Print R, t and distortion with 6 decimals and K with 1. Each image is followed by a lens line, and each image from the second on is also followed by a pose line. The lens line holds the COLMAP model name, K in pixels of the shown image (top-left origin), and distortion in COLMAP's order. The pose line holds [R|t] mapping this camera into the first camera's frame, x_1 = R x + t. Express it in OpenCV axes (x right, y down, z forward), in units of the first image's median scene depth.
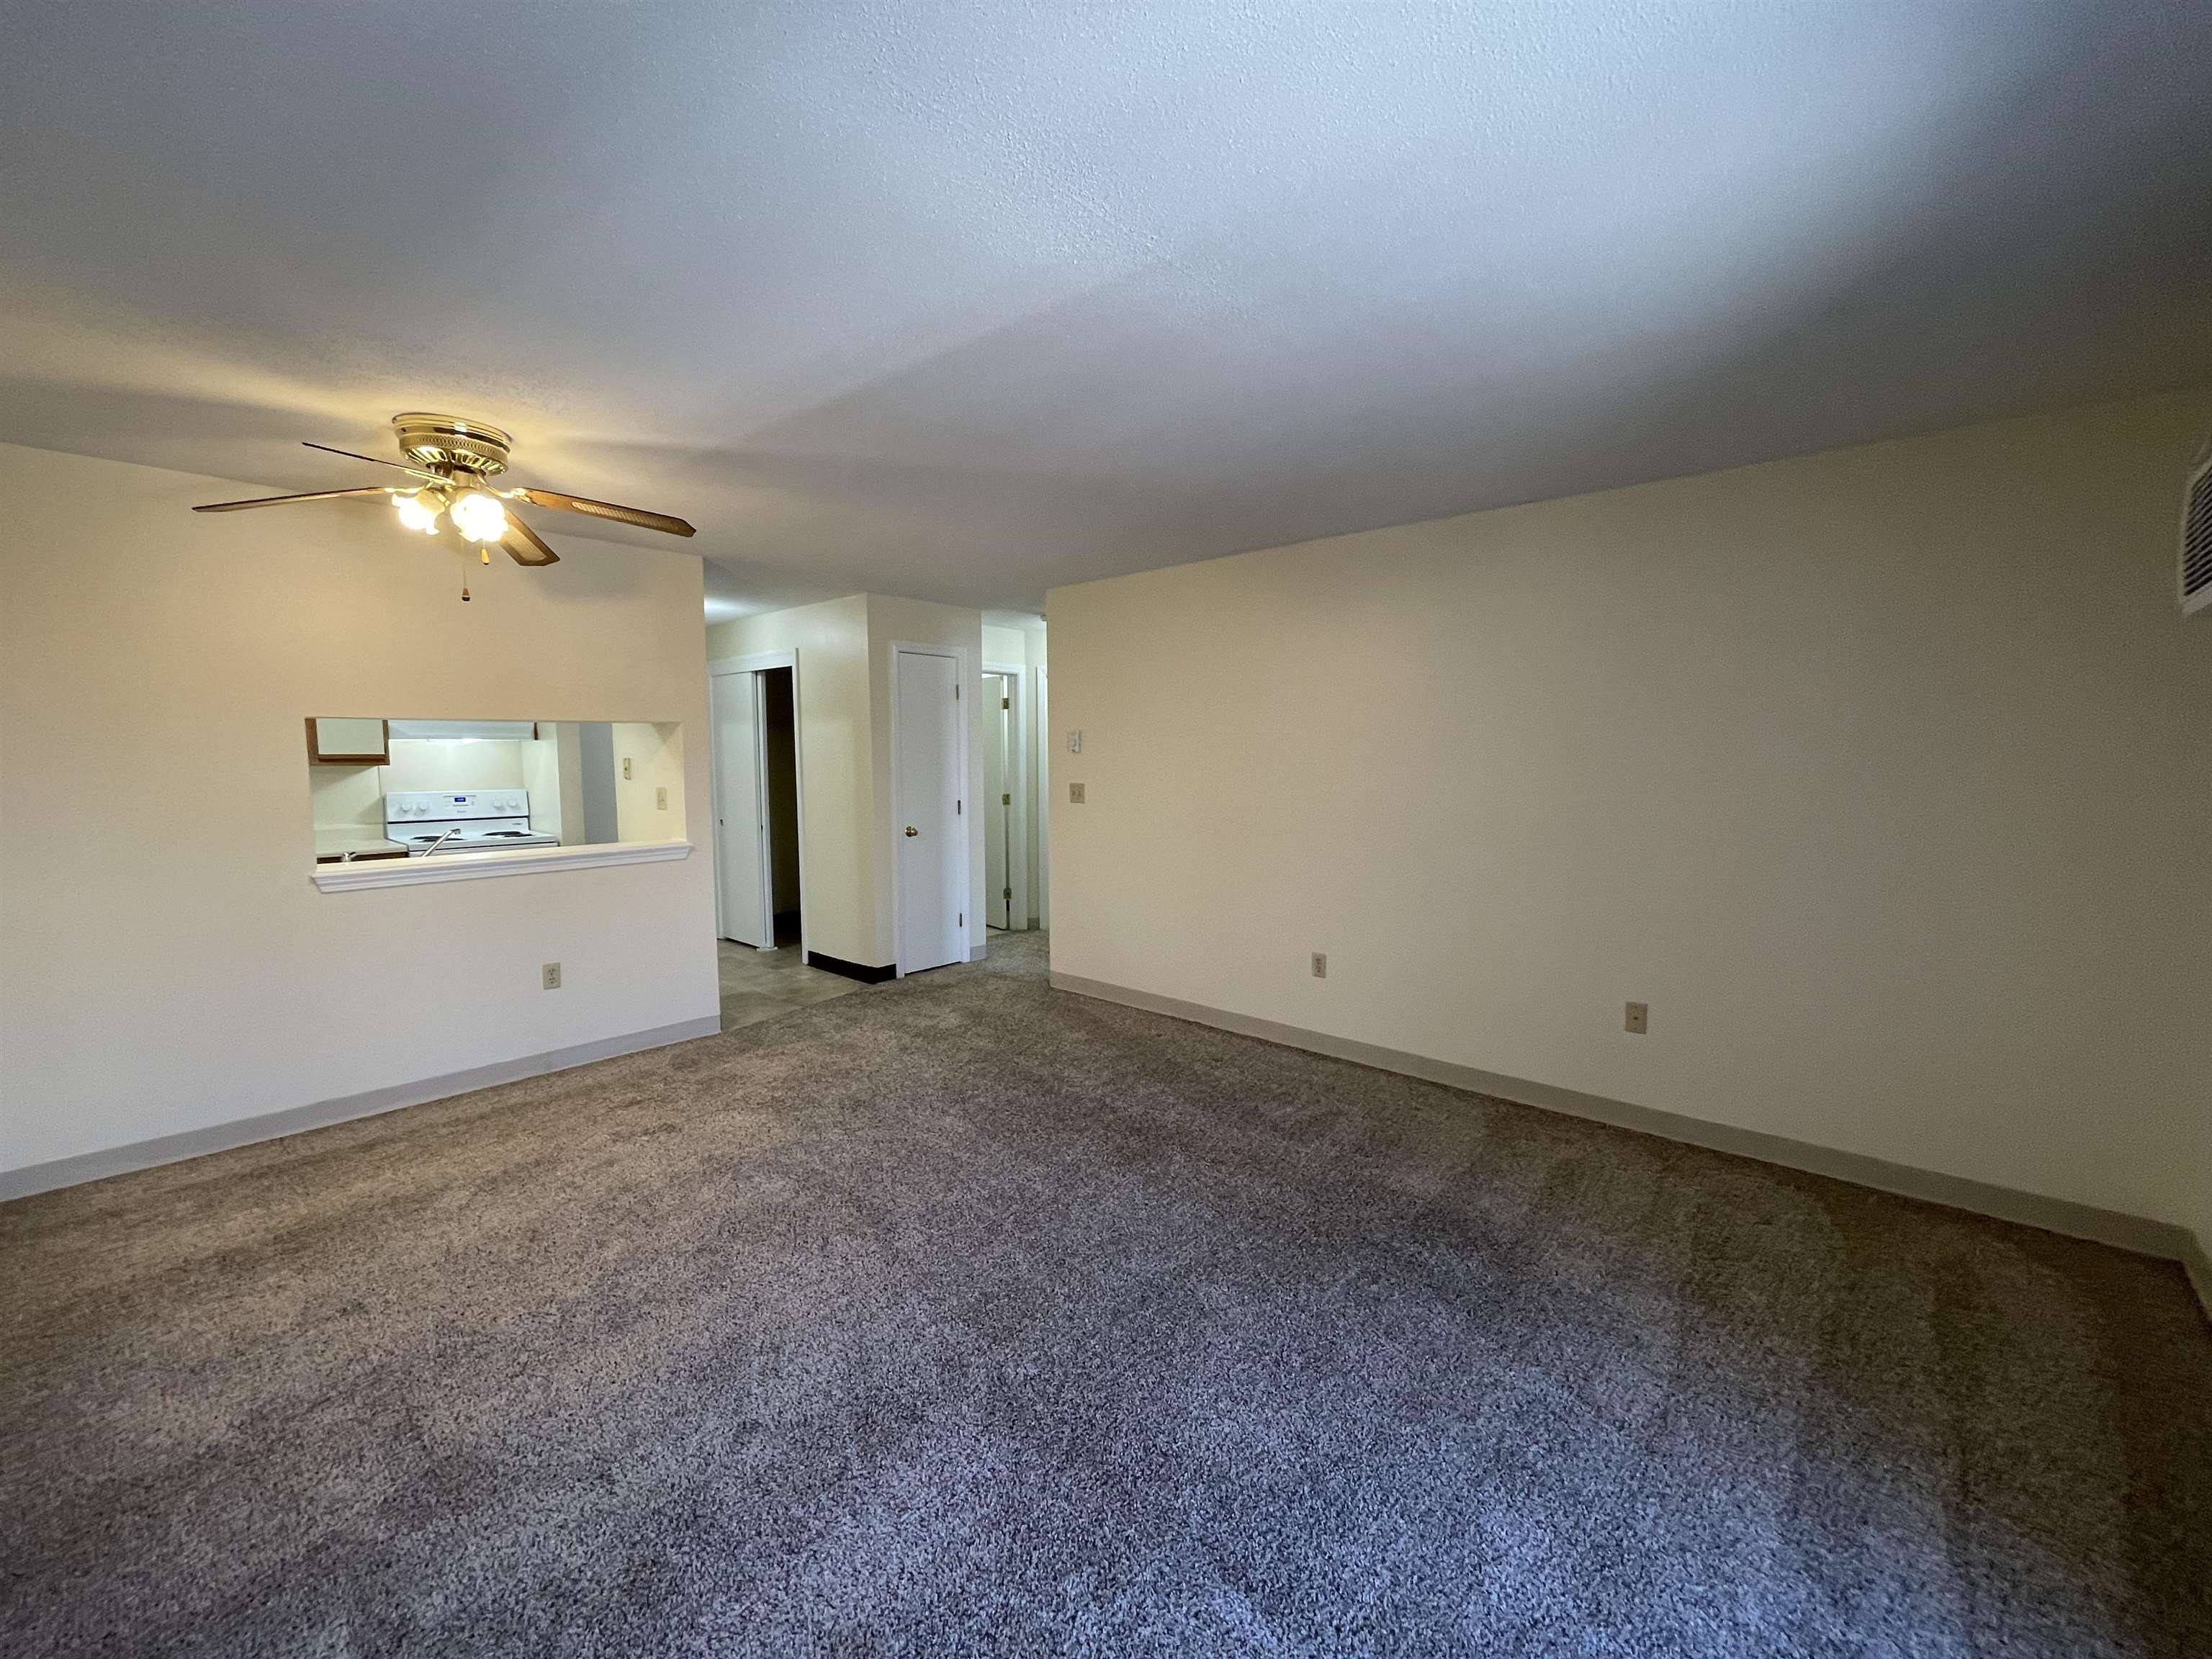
lens RADIAL K [[896.4, 0, 1100.9], [0, 896.4, 831.3], [0, 0, 1]] dist [-0.000847, -0.000506]
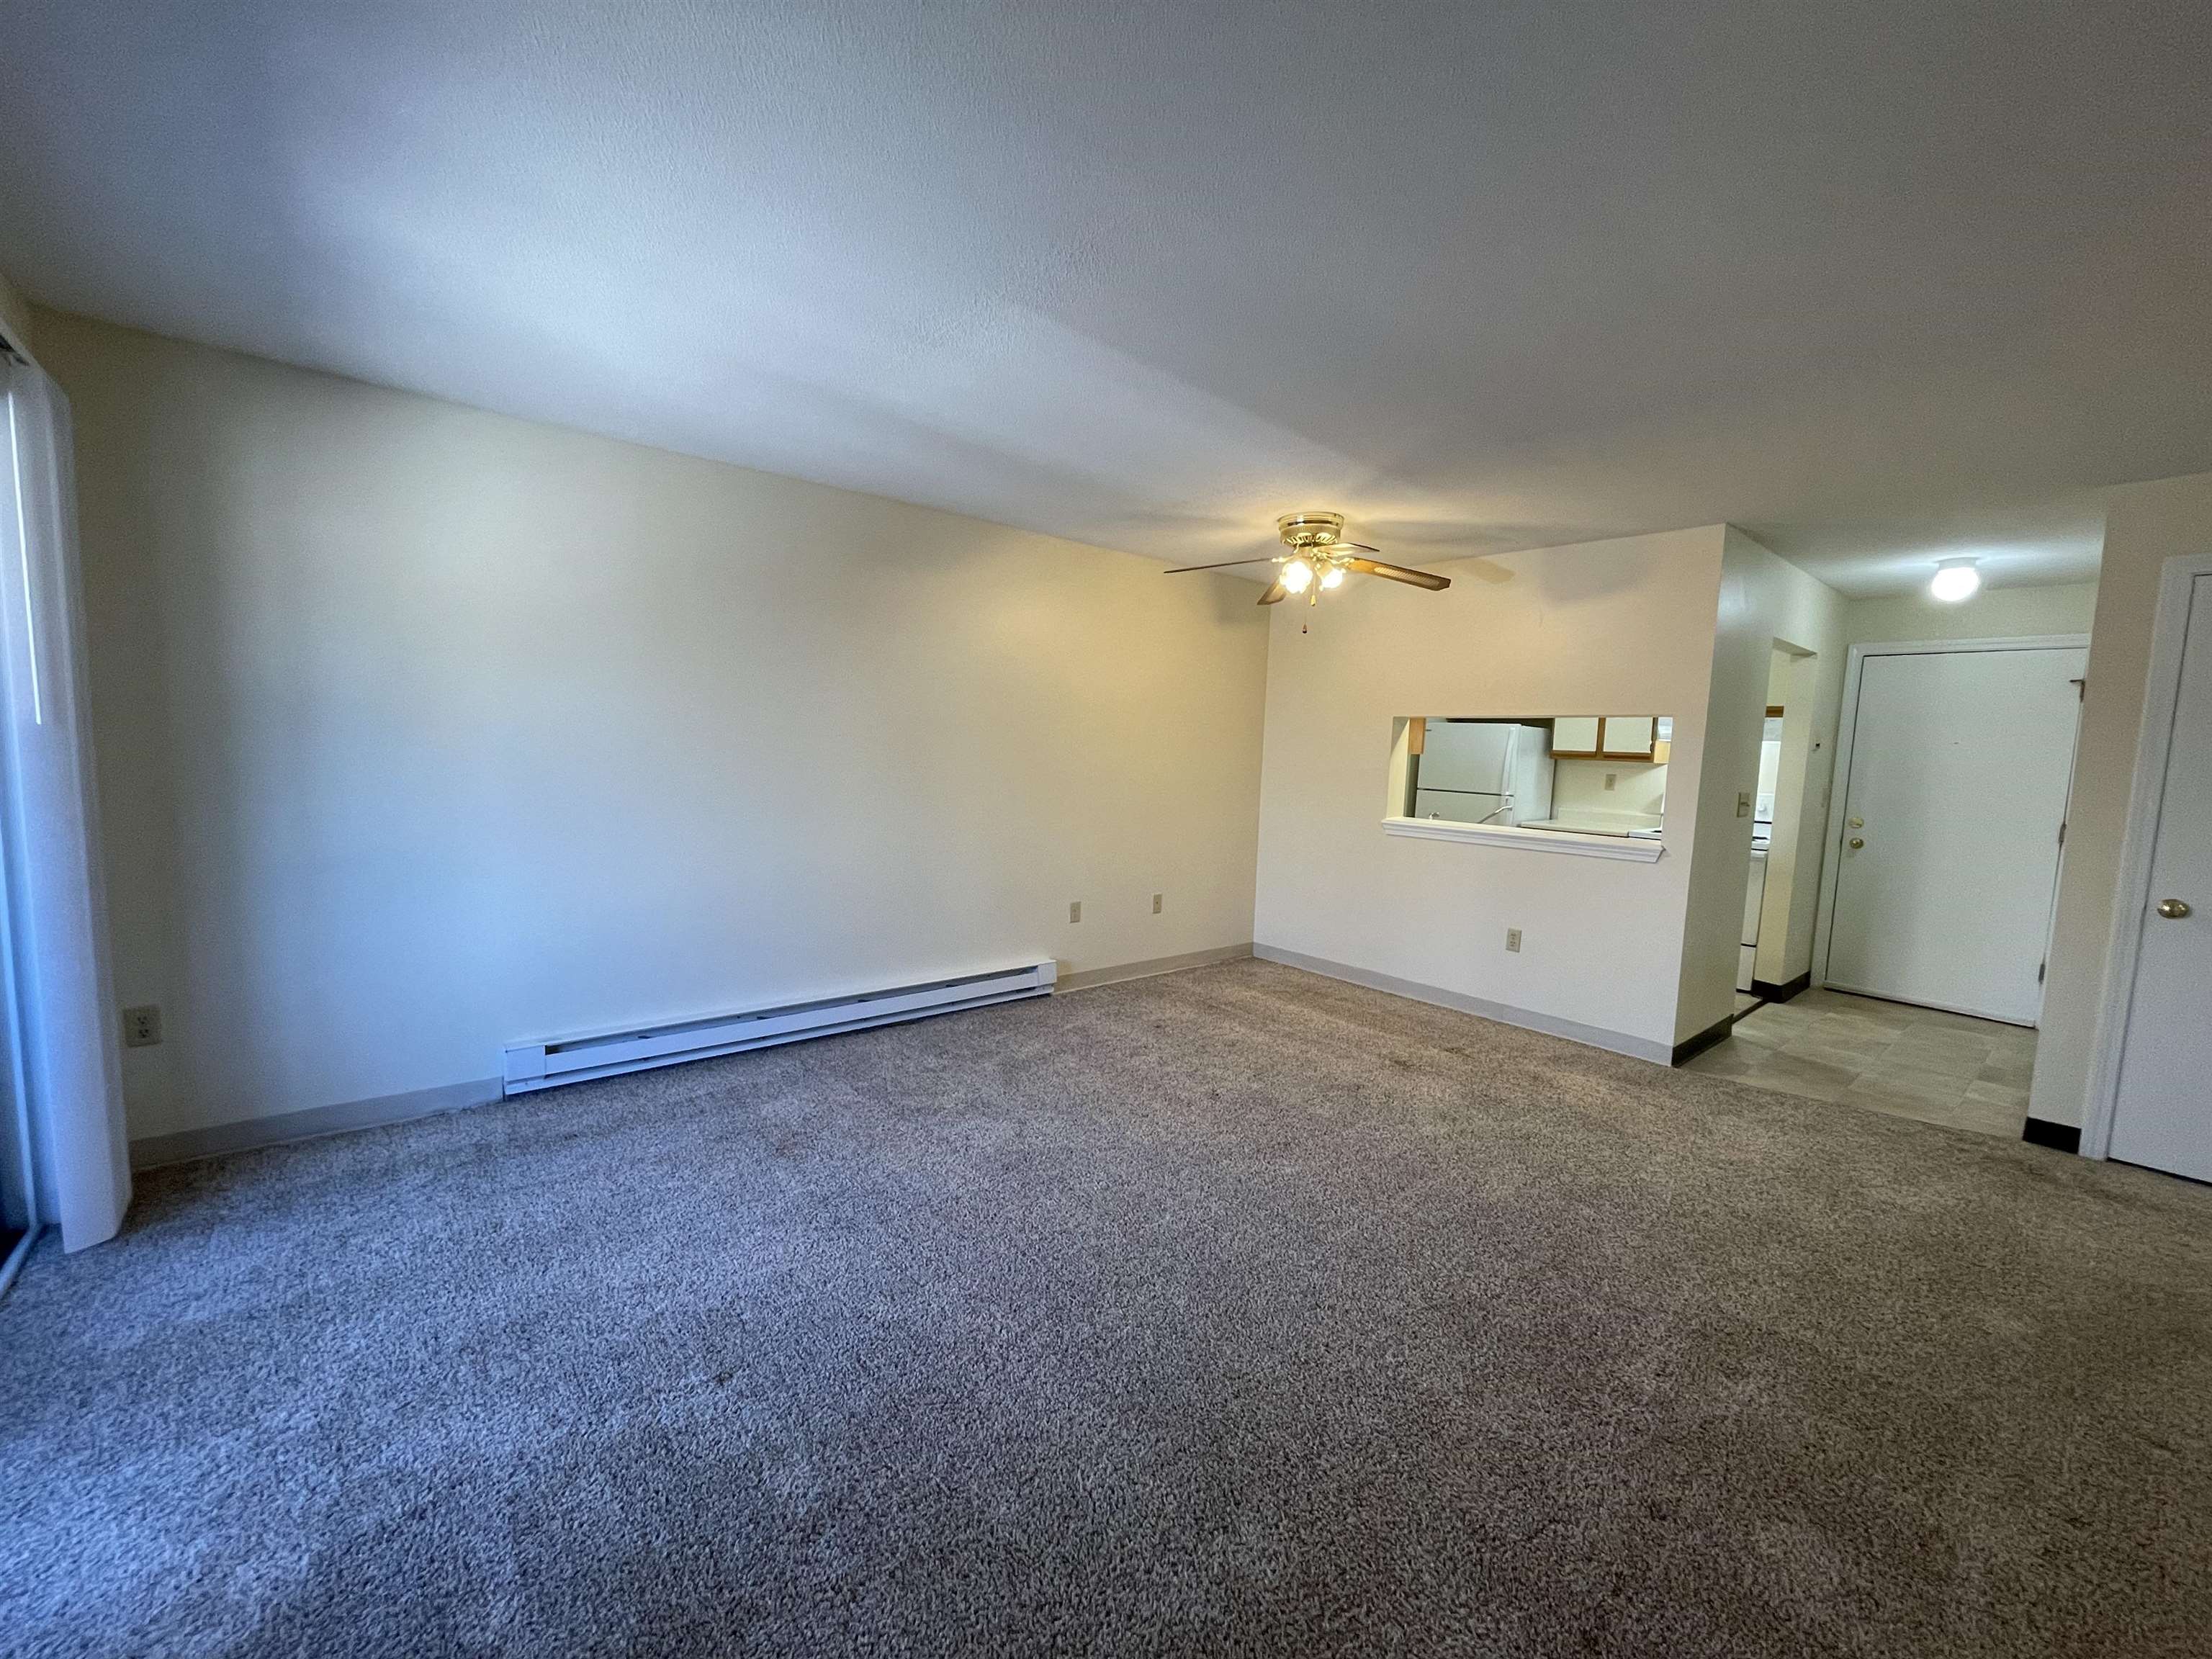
lens RADIAL K [[896.4, 0, 1100.9], [0, 896.4, 831.3], [0, 0, 1]] dist [-0.000847, -0.000506]
pose [[-0.140575, 0.092744, -0.985717, 0.543017], [-0.123593, 0.986171, 0.110412, -0.034280], [0.982325, 0.137349, -0.127169, 0.578666]]
